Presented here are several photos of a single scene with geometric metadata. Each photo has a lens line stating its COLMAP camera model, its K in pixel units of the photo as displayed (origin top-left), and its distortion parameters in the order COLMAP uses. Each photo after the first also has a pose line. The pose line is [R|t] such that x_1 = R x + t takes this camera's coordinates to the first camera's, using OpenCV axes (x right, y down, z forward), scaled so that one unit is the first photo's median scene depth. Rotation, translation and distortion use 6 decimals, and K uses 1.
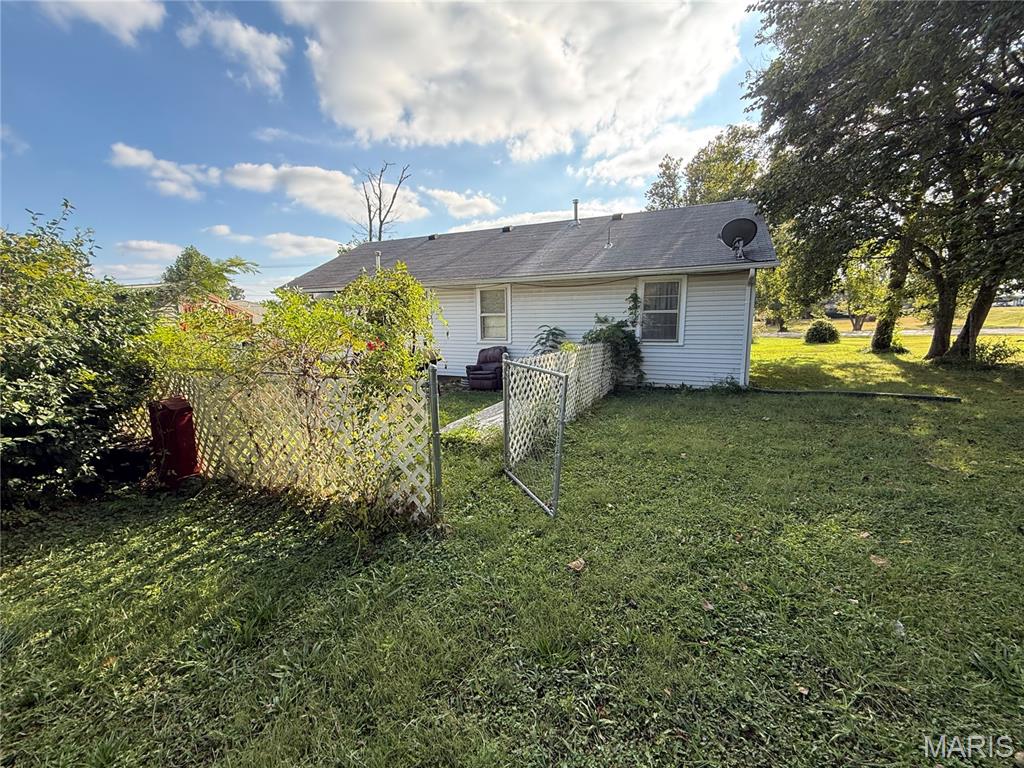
lens RADIAL K [[435.5, 0, 512.0], [0, 435.5, 384.0], [0, 0, 1]] dist [-0.000199, 0.000065]
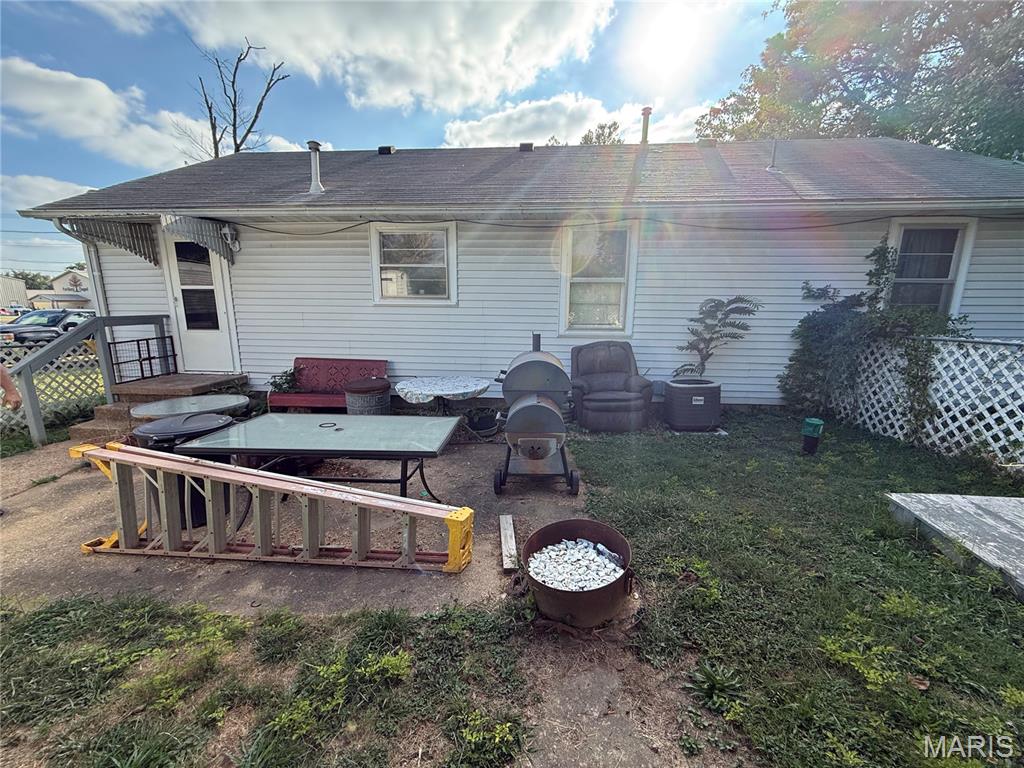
lens RADIAL K [[409.4, 0, 510.8], [0, 409.4, 388.4], [0, 0, 1]] dist [-0.000648, -0.000158]
pose [[0.938224, -0.049514, 0.342467, -0.314703], [0.032429, 0.997935, 0.055438, -0.061620], [-0.344505, -0.040907, 0.937893, 0.582047]]
